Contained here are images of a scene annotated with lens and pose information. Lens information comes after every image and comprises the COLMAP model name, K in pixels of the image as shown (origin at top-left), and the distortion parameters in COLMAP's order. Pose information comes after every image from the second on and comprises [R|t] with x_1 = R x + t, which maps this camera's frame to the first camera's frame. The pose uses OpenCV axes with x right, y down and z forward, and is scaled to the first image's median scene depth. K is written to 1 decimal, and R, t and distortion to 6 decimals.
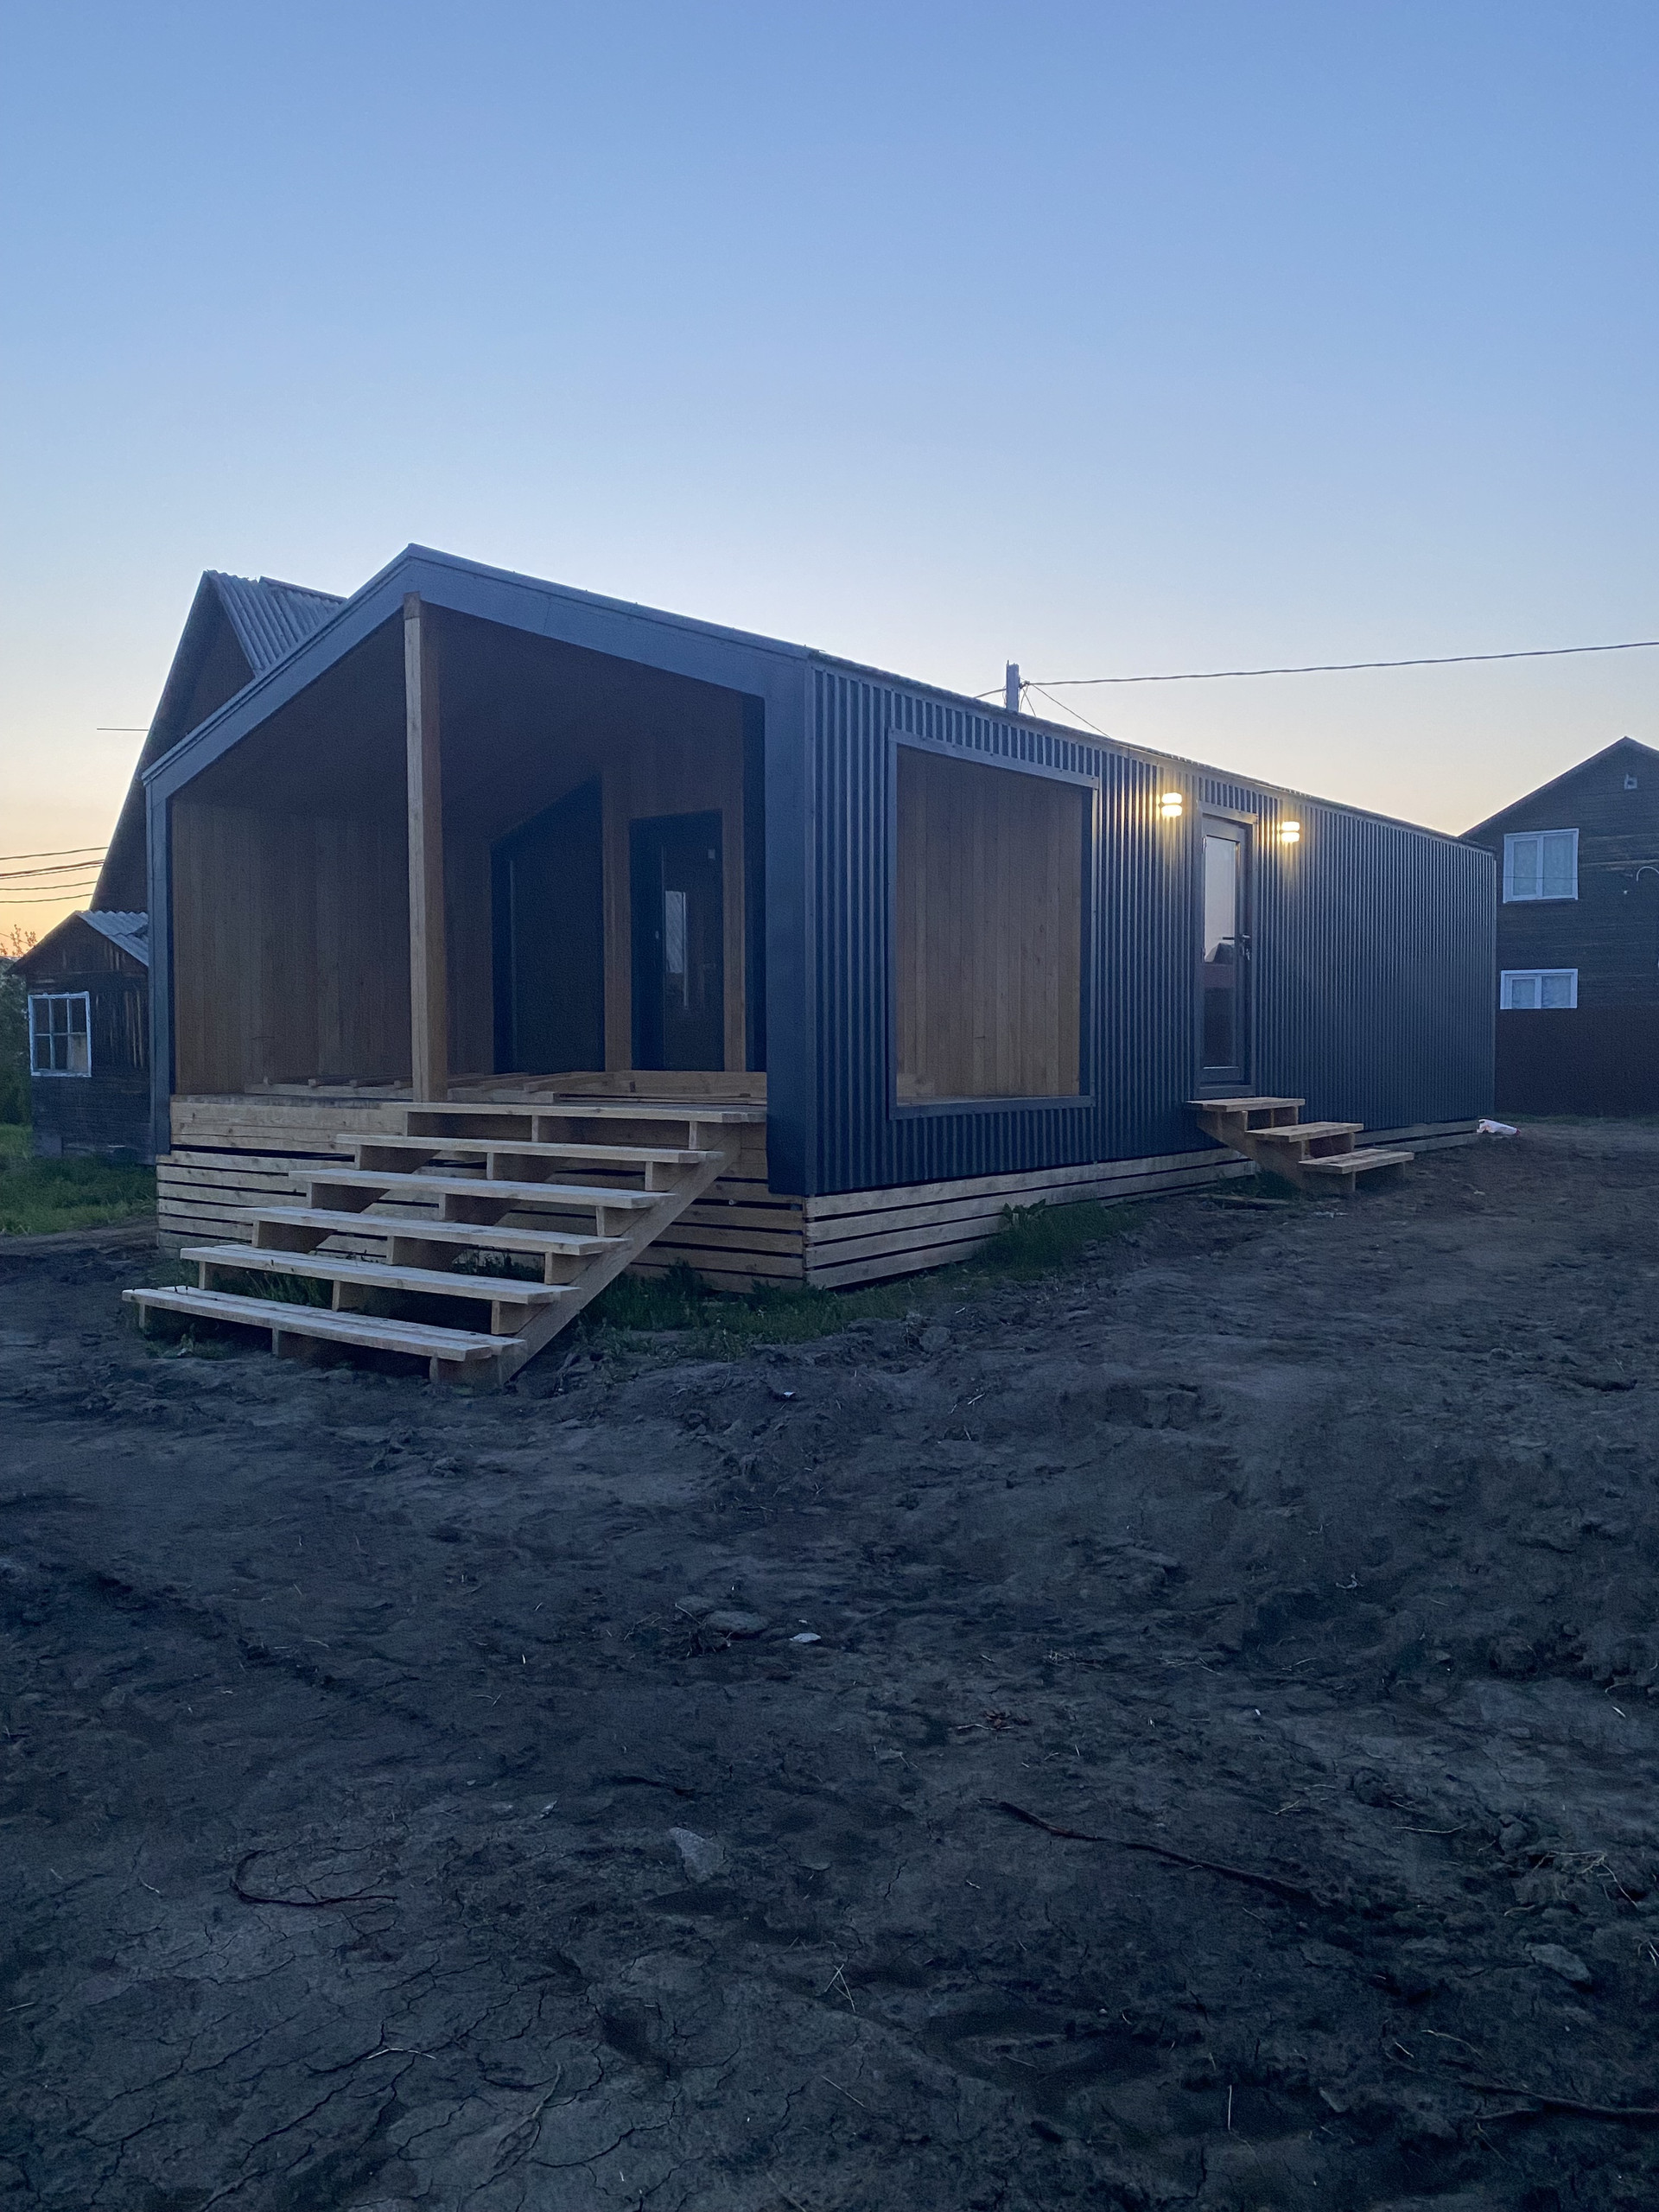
lens RADIAL K [[1691.3, 0, 836.9], [0, 1691.3, 1114.3], [0, 0, 1]] dist [0.034588, -0.037711]
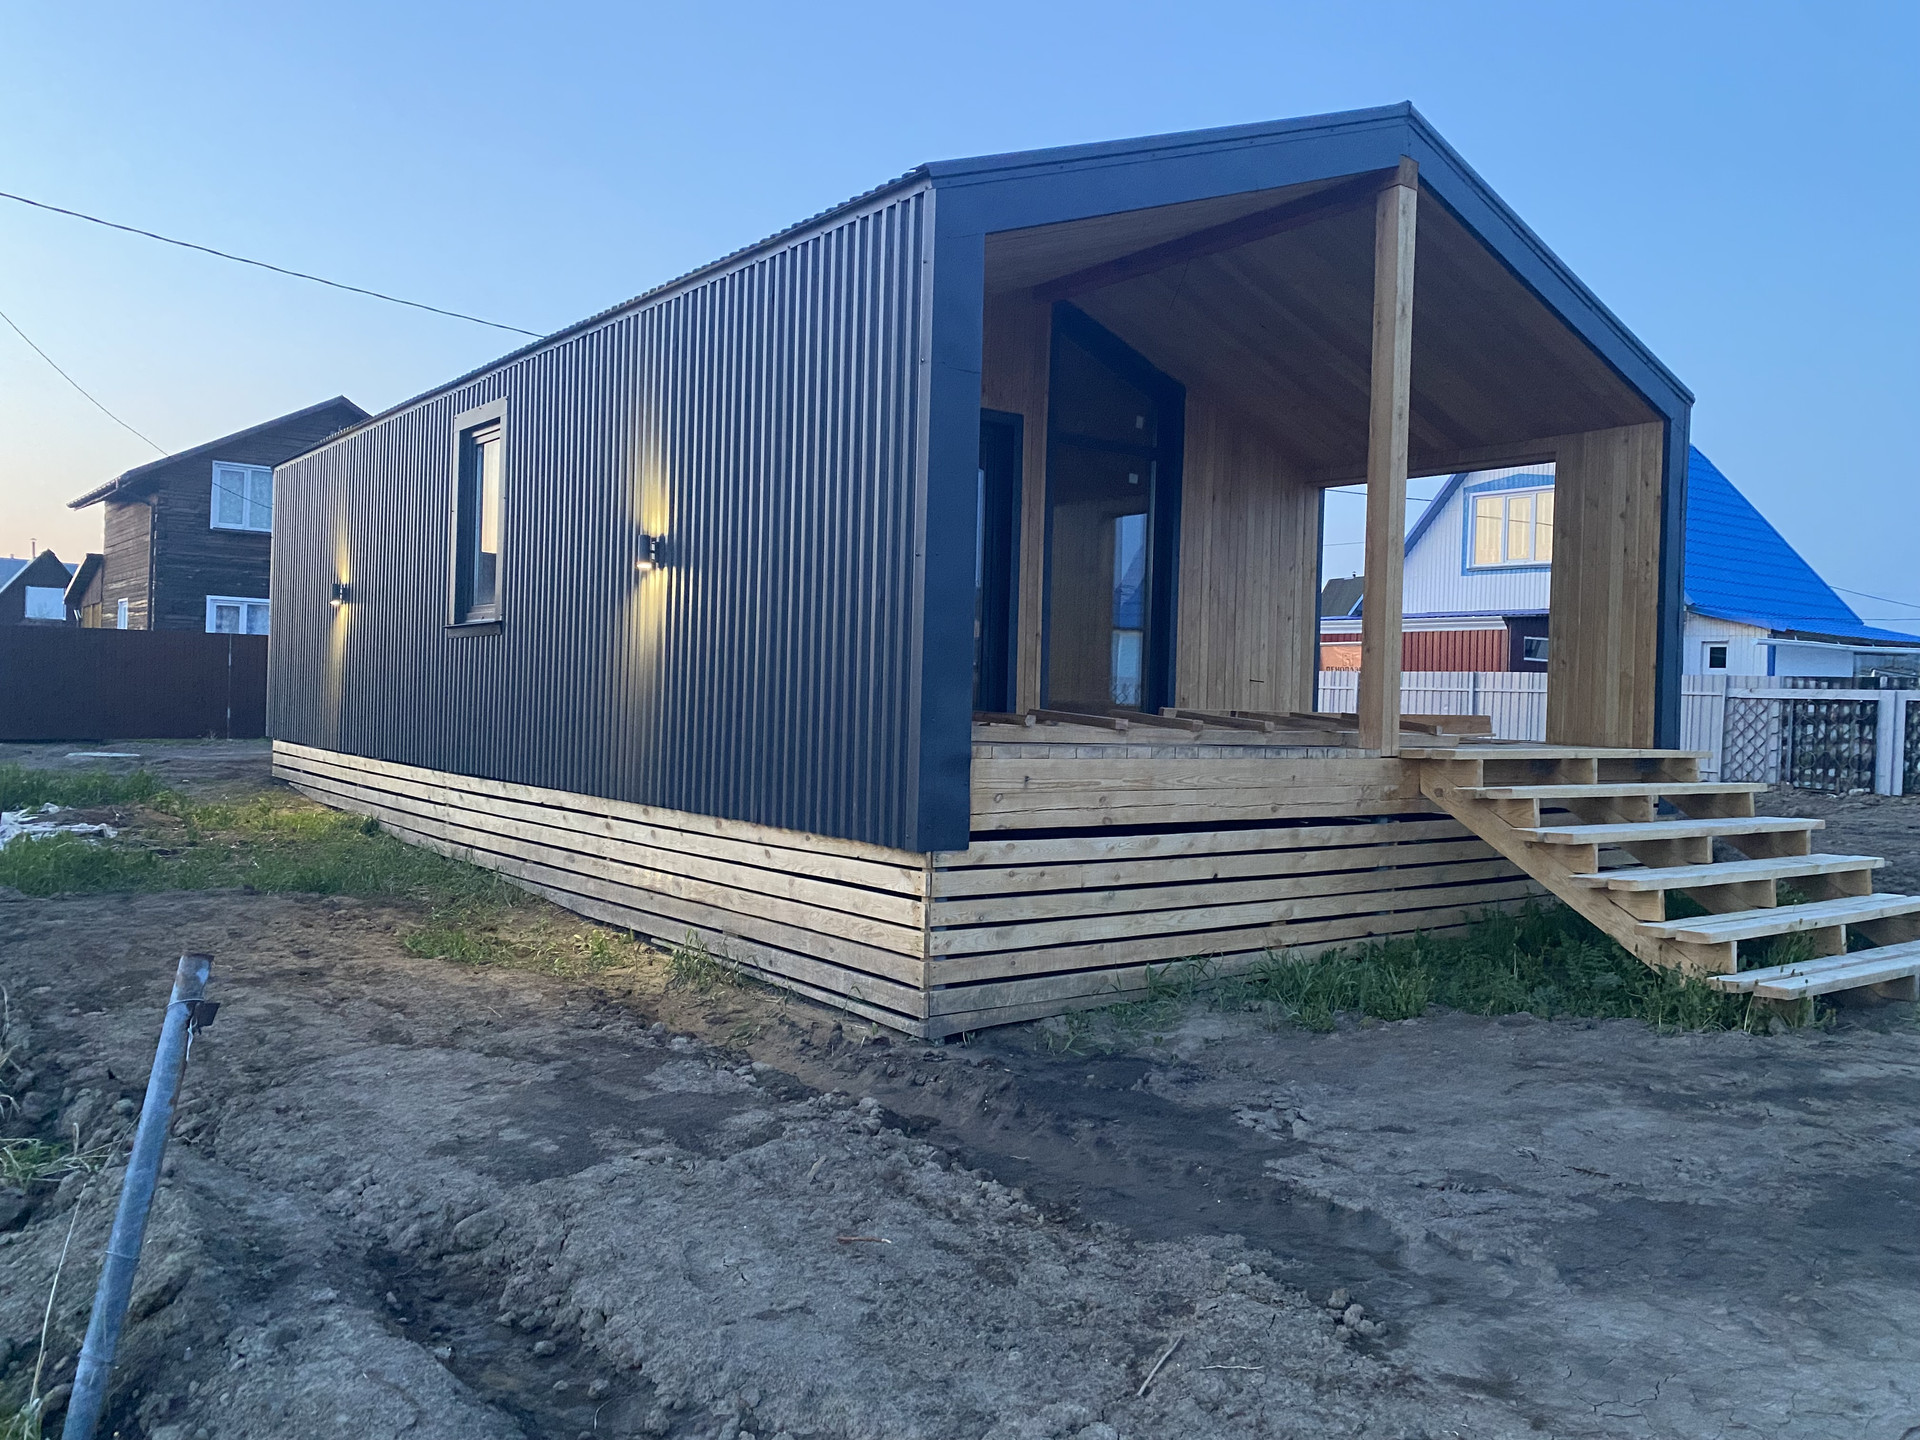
lens RADIAL K [[1468.0, 0, 960.0], [0, 1468.0, 720.0], [0, 0, 1]] dist [0.034588, -0.037711]
pose [[0.256352, -0.005064, 0.966570, -1.661103], [0.009043, 0.999955, 0.002840, -0.041373], [-0.966541, 0.008013, 0.256386, 1.656181]]
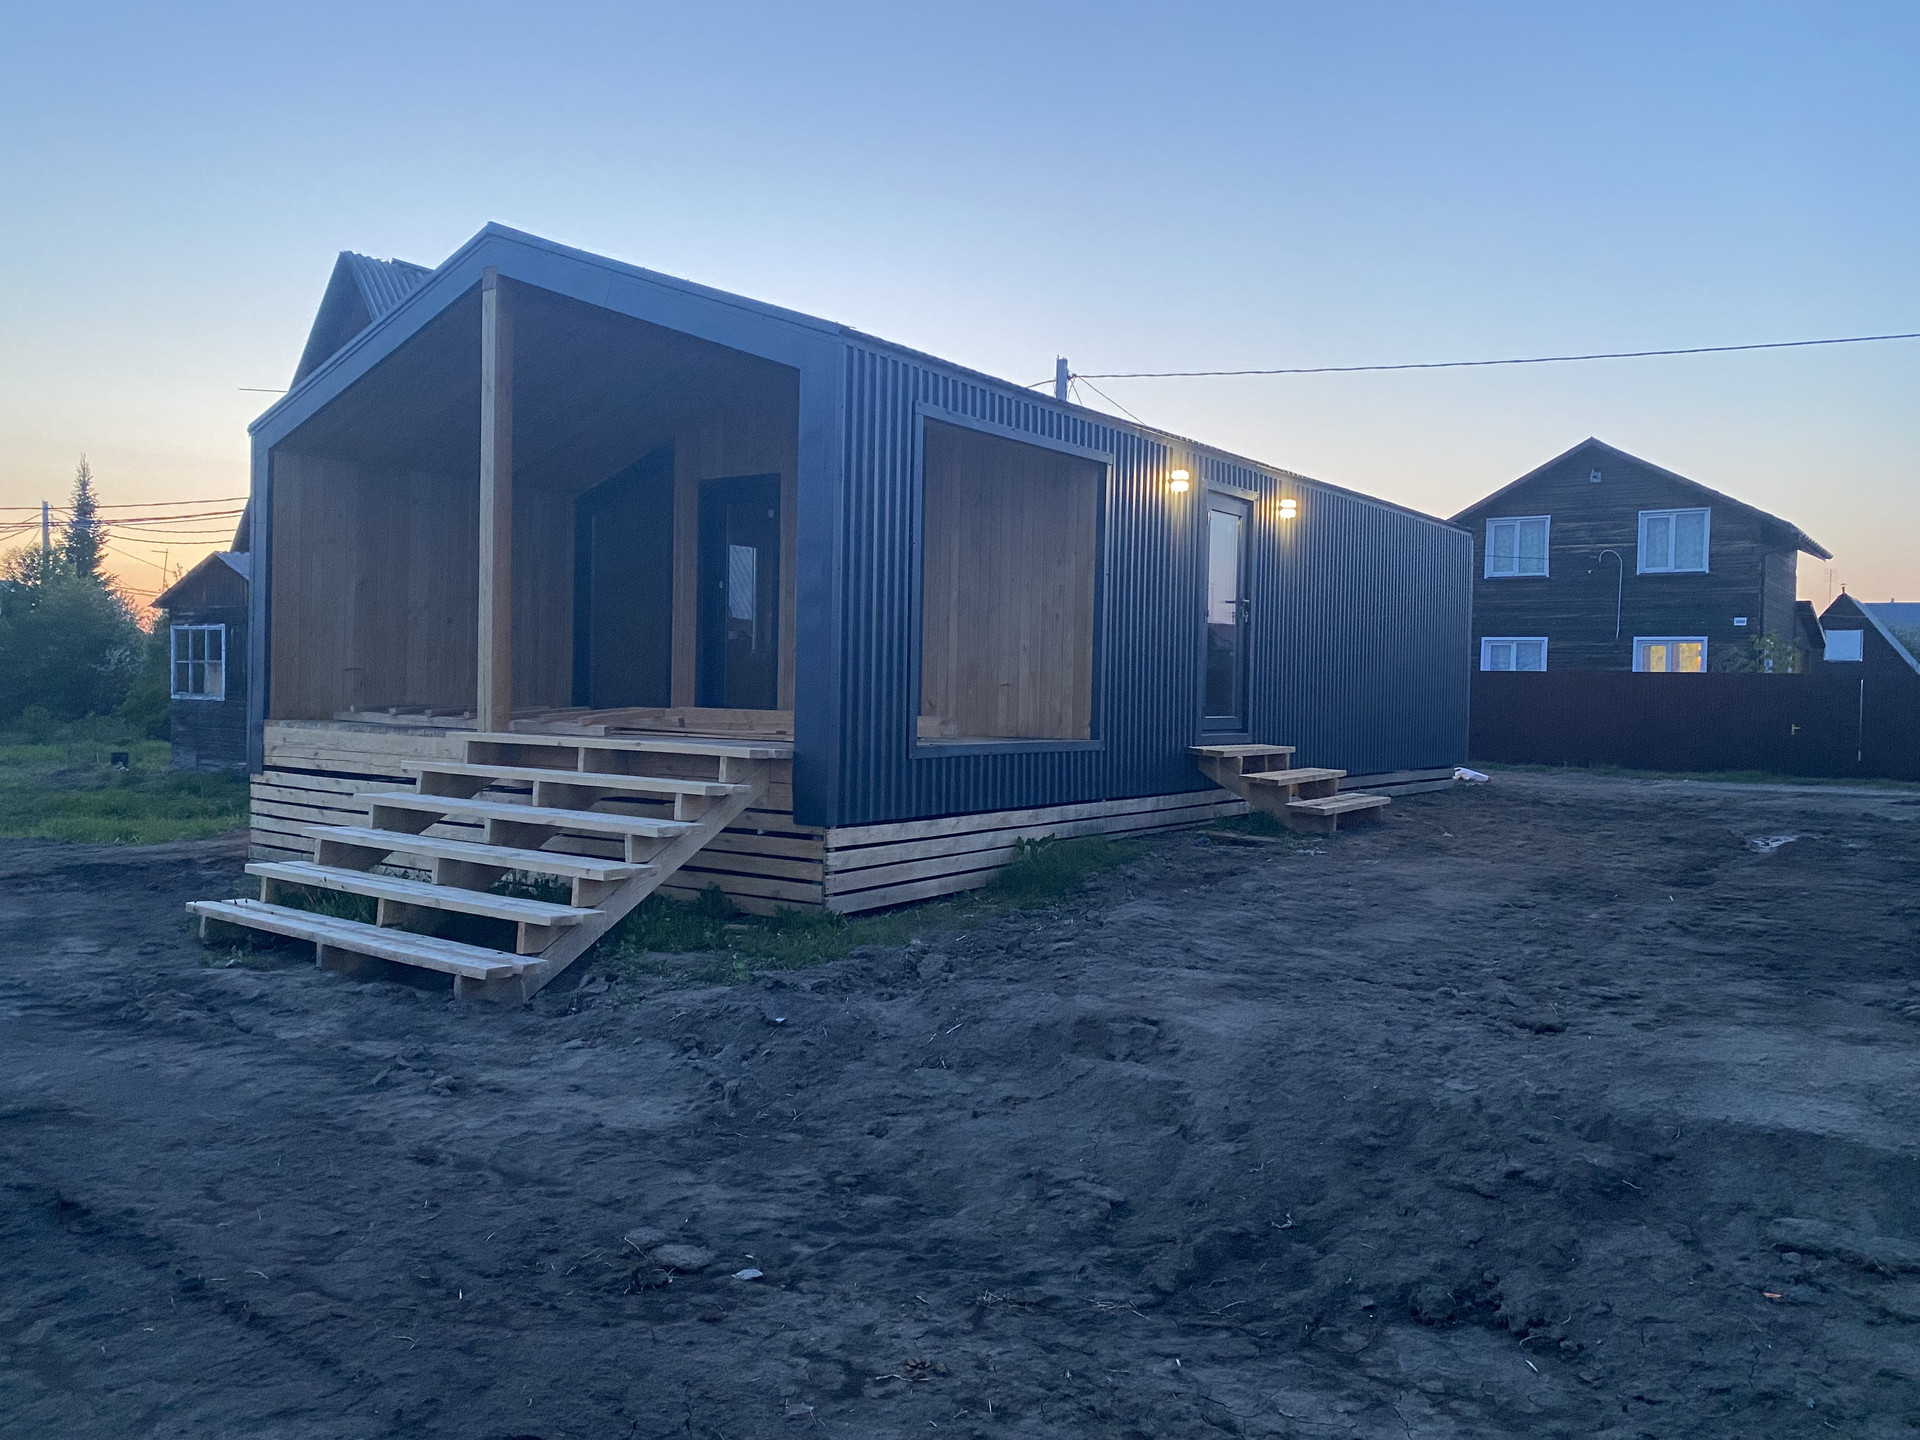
lens RADIAL K [[1468.0, 0, 960.0], [0, 1468.0, 720.0], [0, 0, 1]] dist [0.034588, -0.037711]
pose [[0.999315, 0.023327, 0.028727, 0.051237], [-0.022778, 0.999554, -0.019318, -0.005890], [-0.029165, 0.018650, 0.999401, 0.073902]]
